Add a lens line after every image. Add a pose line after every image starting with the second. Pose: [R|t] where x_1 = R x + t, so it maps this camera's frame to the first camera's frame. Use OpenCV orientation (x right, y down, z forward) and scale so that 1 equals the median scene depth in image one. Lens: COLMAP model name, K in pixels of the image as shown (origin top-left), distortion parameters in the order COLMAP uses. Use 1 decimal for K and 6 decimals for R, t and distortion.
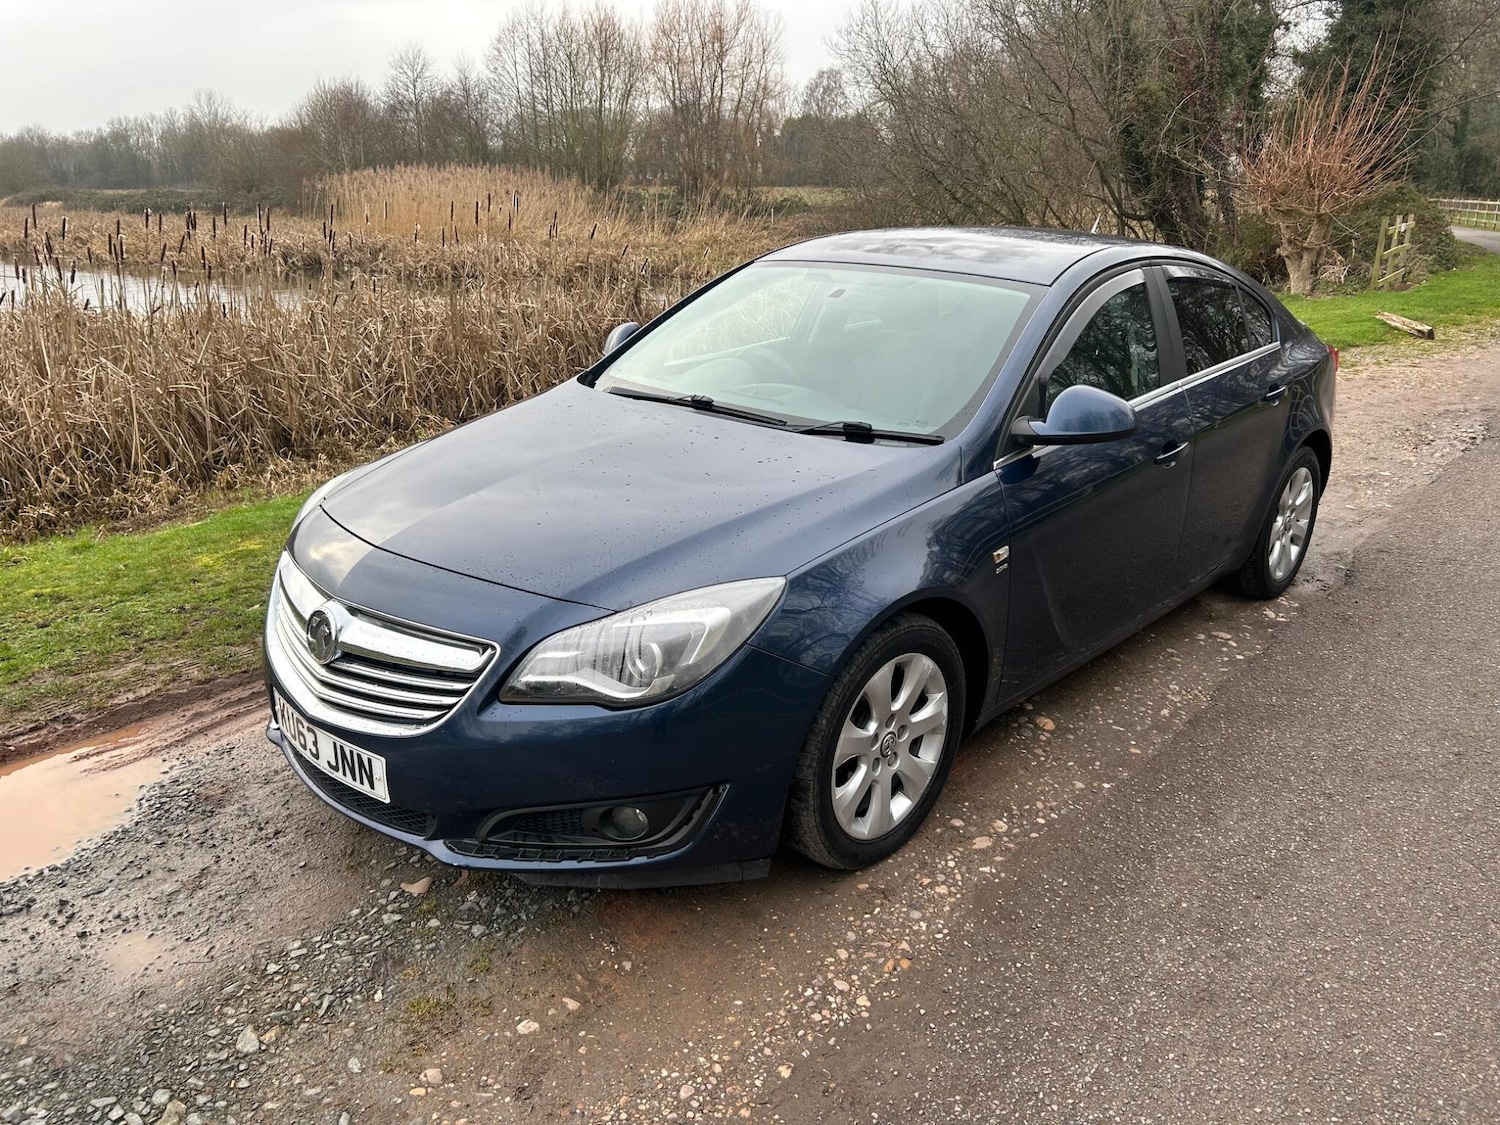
lens RADIAL K [[1143.0, 0, 759.4], [0, 1143.0, 568.5], [0, 0, 1]] dist [0.047378, -0.052400]
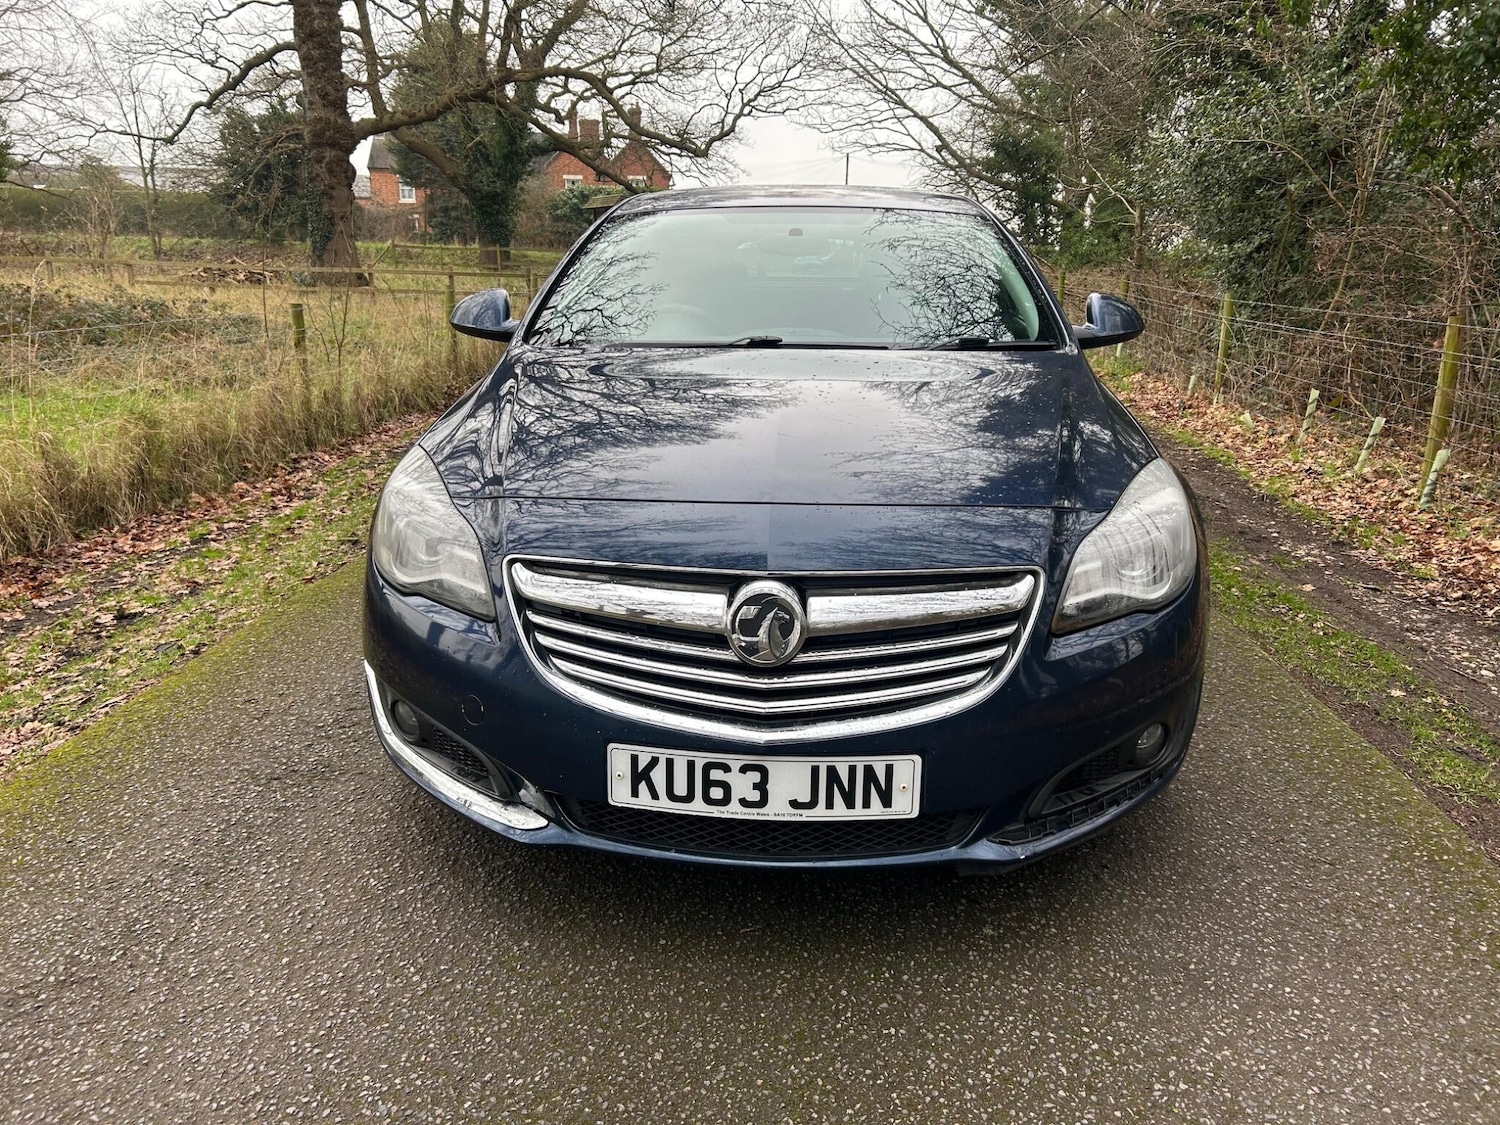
lens RADIAL K [[1143.0, 0, 768.8], [0, 1143.0, 543.6], [0, 0, 1]] dist [0.047378, -0.052400]
pose [[0.773455, -0.170220, 0.610568, -0.783365], [0.213982, 0.976837, 0.001265, 0.006435], [-0.596640, 0.129672, 0.791963, 0.413345]]
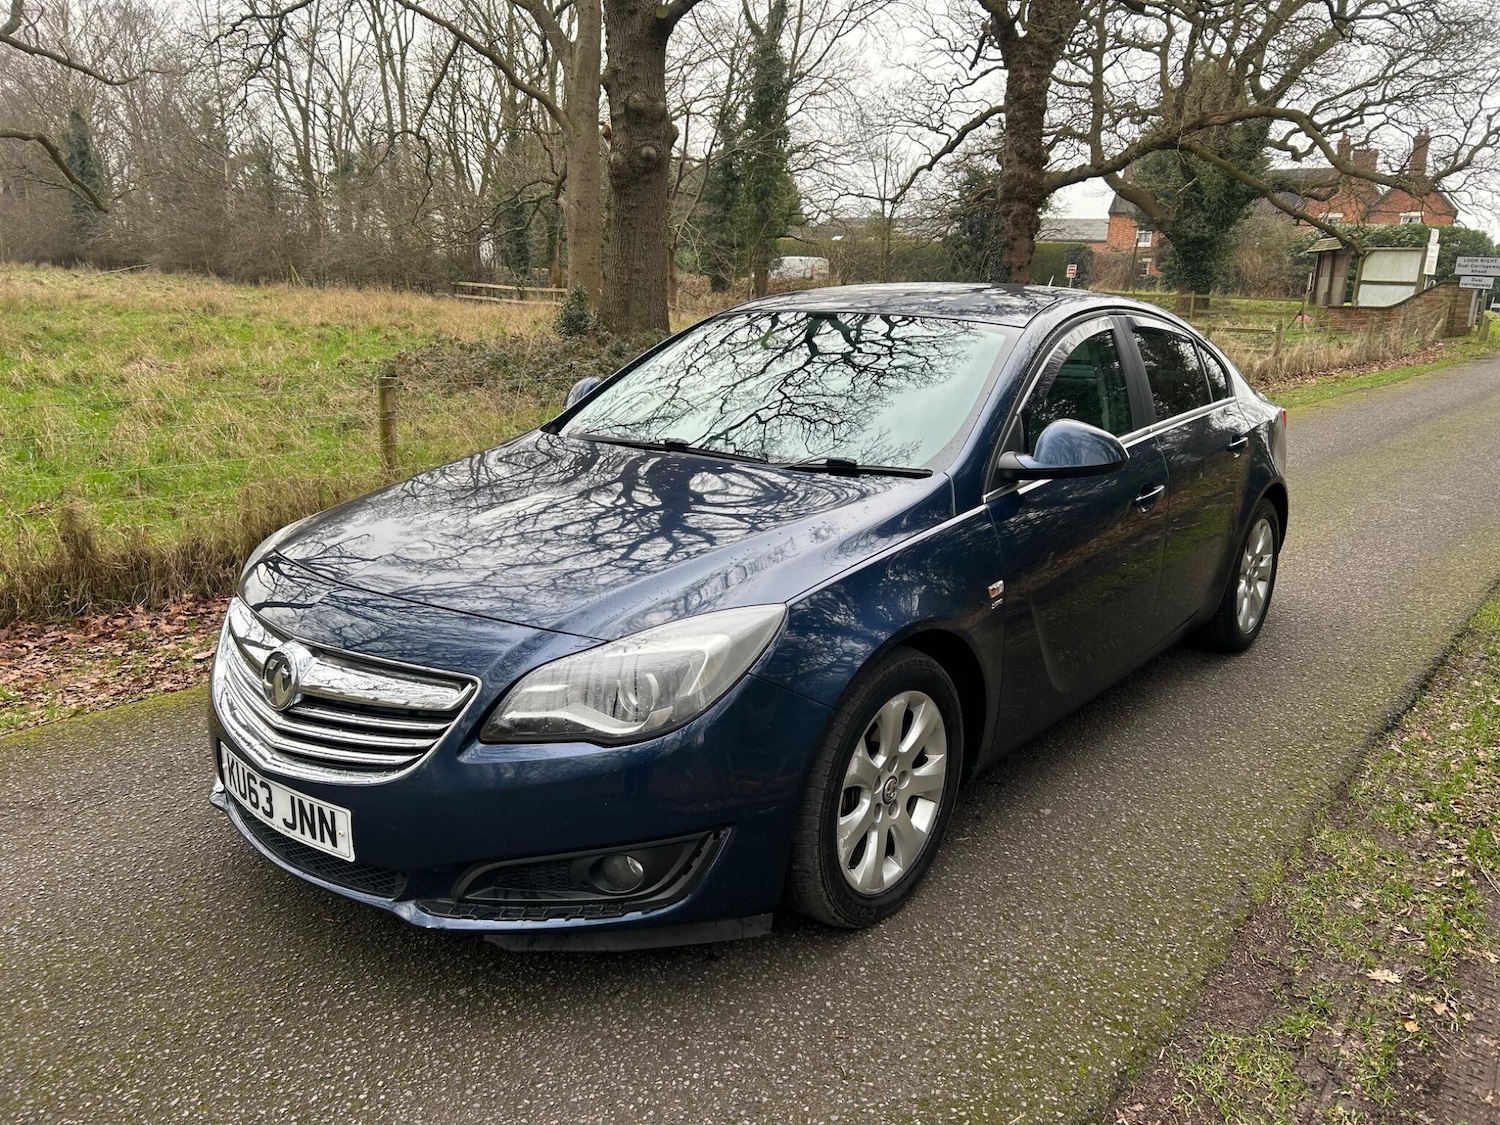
lens RADIAL K [[1143.0, 0, 746.5], [0, 1143.0, 559.8], [0, 0, 1]] dist [0.047378, -0.052400]
pose [[0.998476, -0.013693, 0.053457, -0.055009], [0.018587, 0.995572, -0.092151, 0.053600], [-0.051959, 0.093004, 0.994309, 0.056681]]
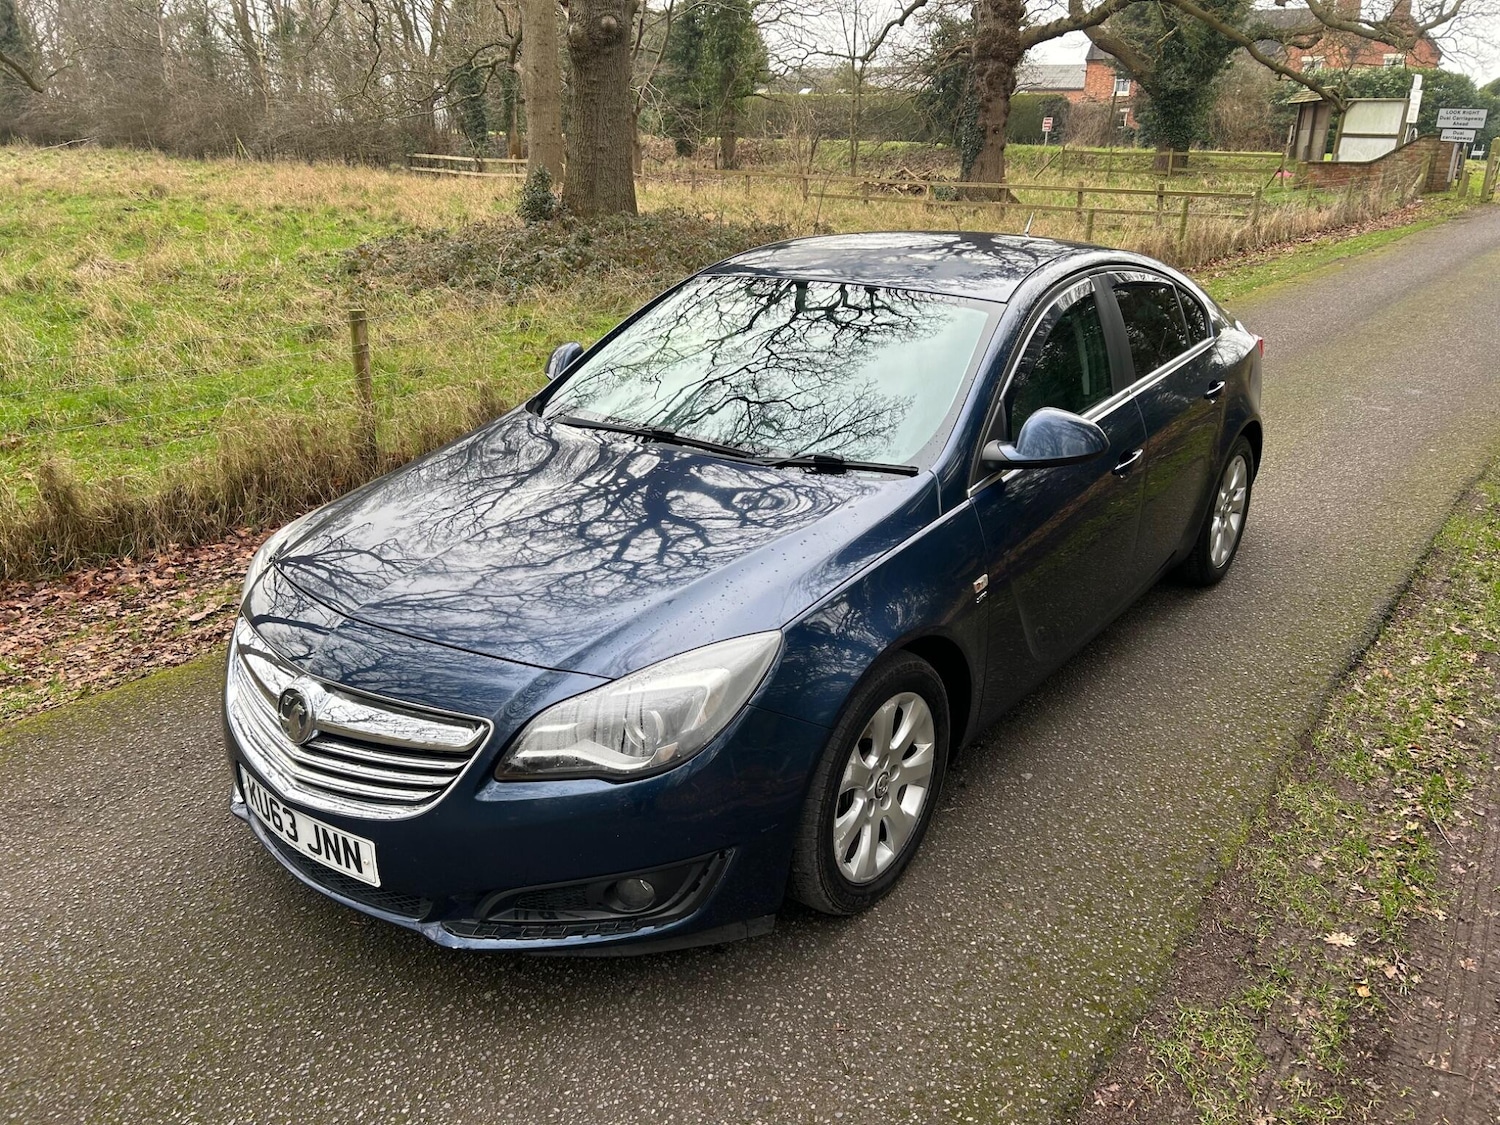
lens RADIAL K [[1143.0, 0, 744.3], [0, 1143.0, 558.2], [0, 0, 1]] dist [0.047378, -0.052400]
pose [[0.996479, -0.046568, 0.069720, -0.069022], [0.045194, 0.998754, 0.021159, -0.072083], [-0.070618, -0.017934, 0.997342, 0.024908]]
